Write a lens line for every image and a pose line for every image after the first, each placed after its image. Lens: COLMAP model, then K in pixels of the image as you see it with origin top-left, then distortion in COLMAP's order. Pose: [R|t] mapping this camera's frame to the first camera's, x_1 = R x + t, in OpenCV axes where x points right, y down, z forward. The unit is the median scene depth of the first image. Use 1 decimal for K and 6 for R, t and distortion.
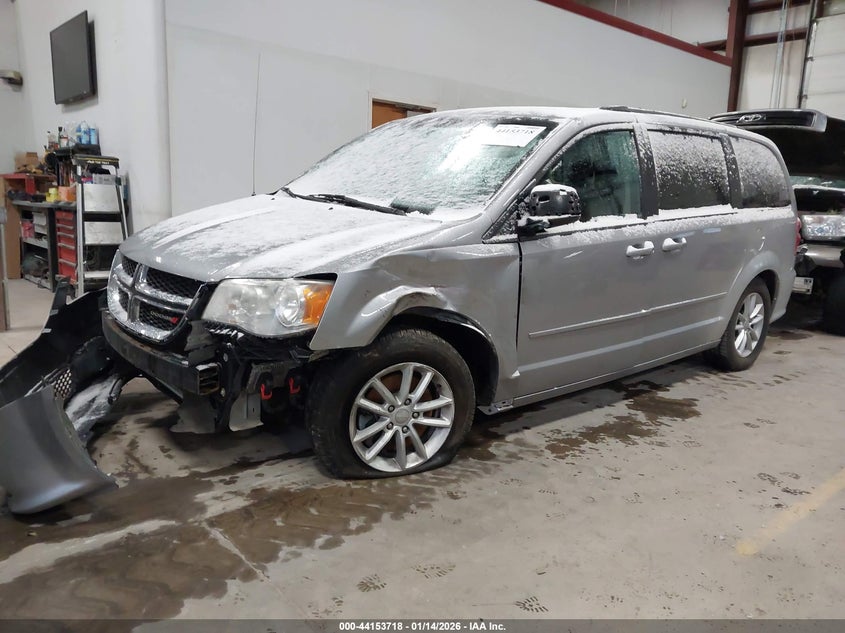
lens RADIAL K [[734.3, 0, 422.5], [0, 734.3, 316.5], [0, 0, 1]] dist [-0.000710, -0.000149]
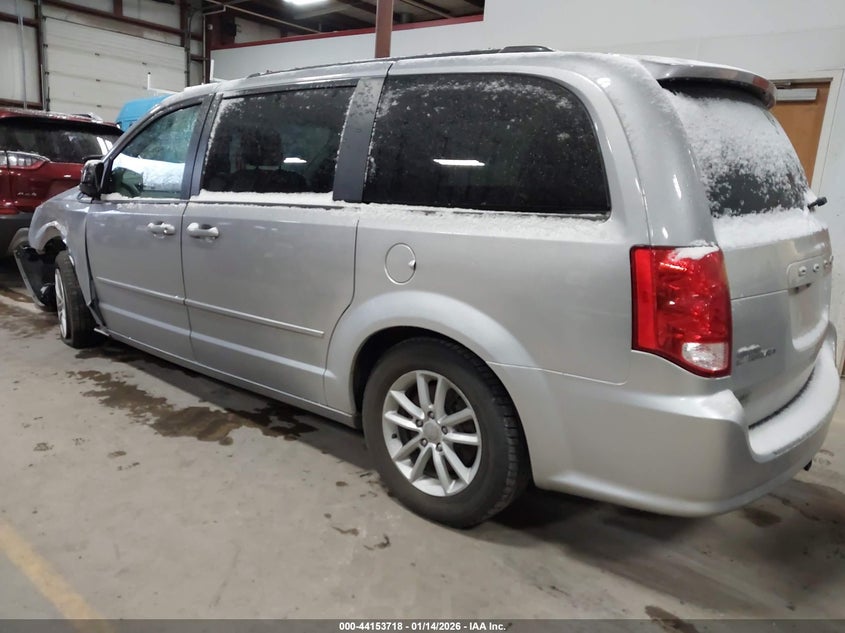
lens RADIAL K [[734.3, 0, 422.5], [0, 734.3, 316.5], [0, 0, 1]] dist [-0.000710, -0.000149]
pose [[0.076565, 0.154694, -0.984991, 1.135661], [-0.232829, 0.963353, 0.133198, -0.164298], [0.969499, 0.219136, 0.109776, 1.104119]]
